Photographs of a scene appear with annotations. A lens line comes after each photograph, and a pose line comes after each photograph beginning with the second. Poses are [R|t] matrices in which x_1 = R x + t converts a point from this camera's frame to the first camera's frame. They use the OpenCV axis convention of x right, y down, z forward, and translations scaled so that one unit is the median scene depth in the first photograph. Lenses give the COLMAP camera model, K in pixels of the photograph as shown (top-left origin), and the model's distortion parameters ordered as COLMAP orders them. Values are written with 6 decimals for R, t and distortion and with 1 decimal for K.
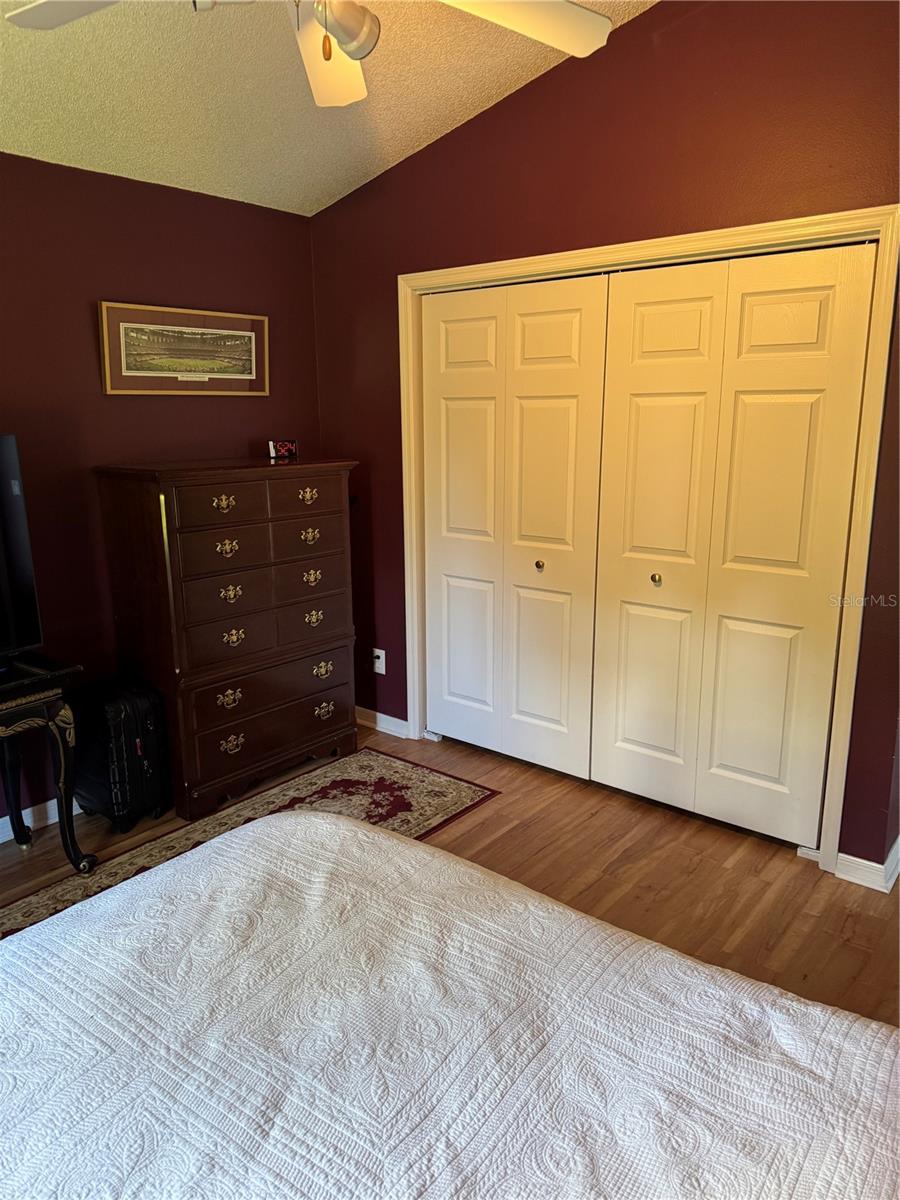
lens RADIAL K [[842.9, 0, 447.2], [0, 842.9, 600.7], [0, 0, 1]] dist [0.024200, -0.034631]
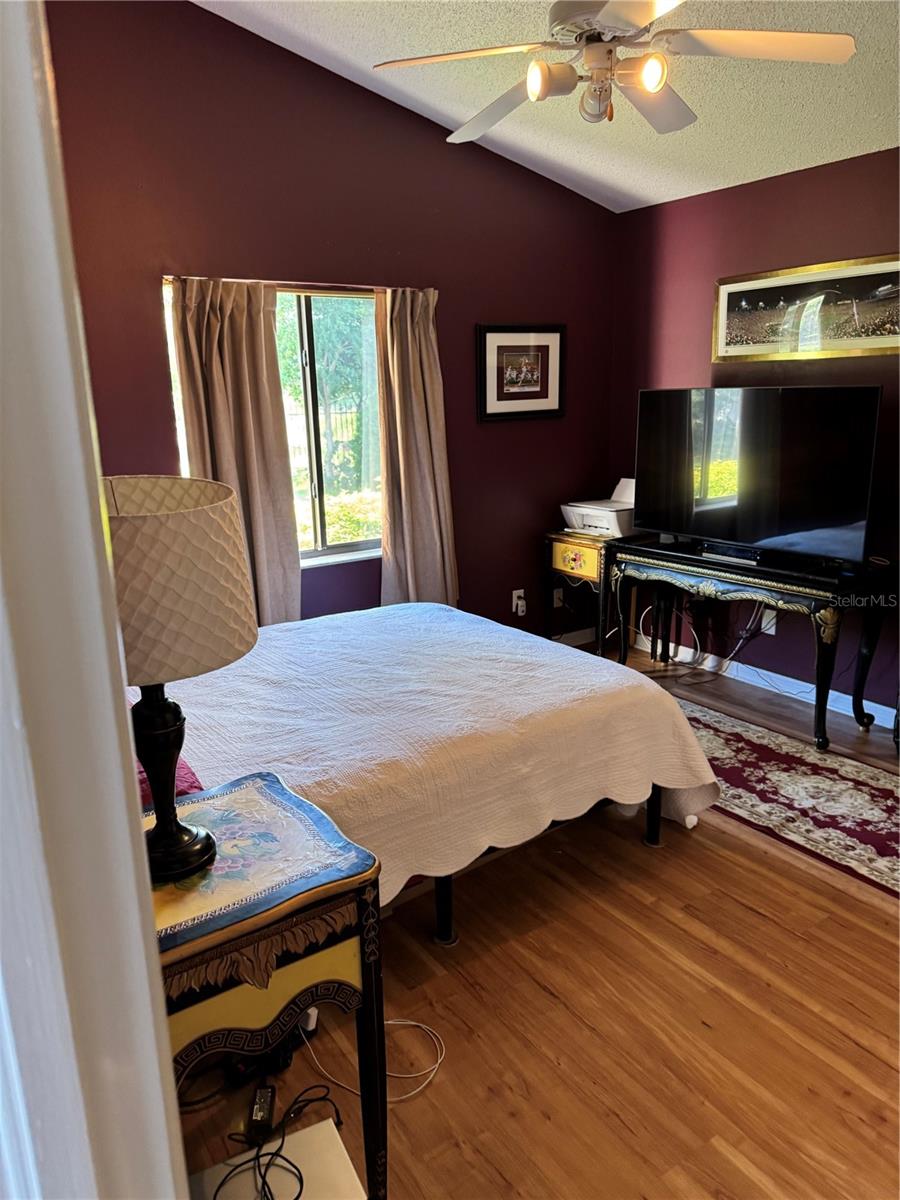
lens RADIAL K [[842.9, 0, 447.7], [0, 842.9, 599.5], [0, 0, 1]] dist [0.024200, -0.034631]
pose [[-0.289185, 0.250840, -0.923824, 1.399654], [-0.185792, 0.932000, 0.311219, -0.278749], [0.939070, 0.261639, -0.222917, 1.242621]]
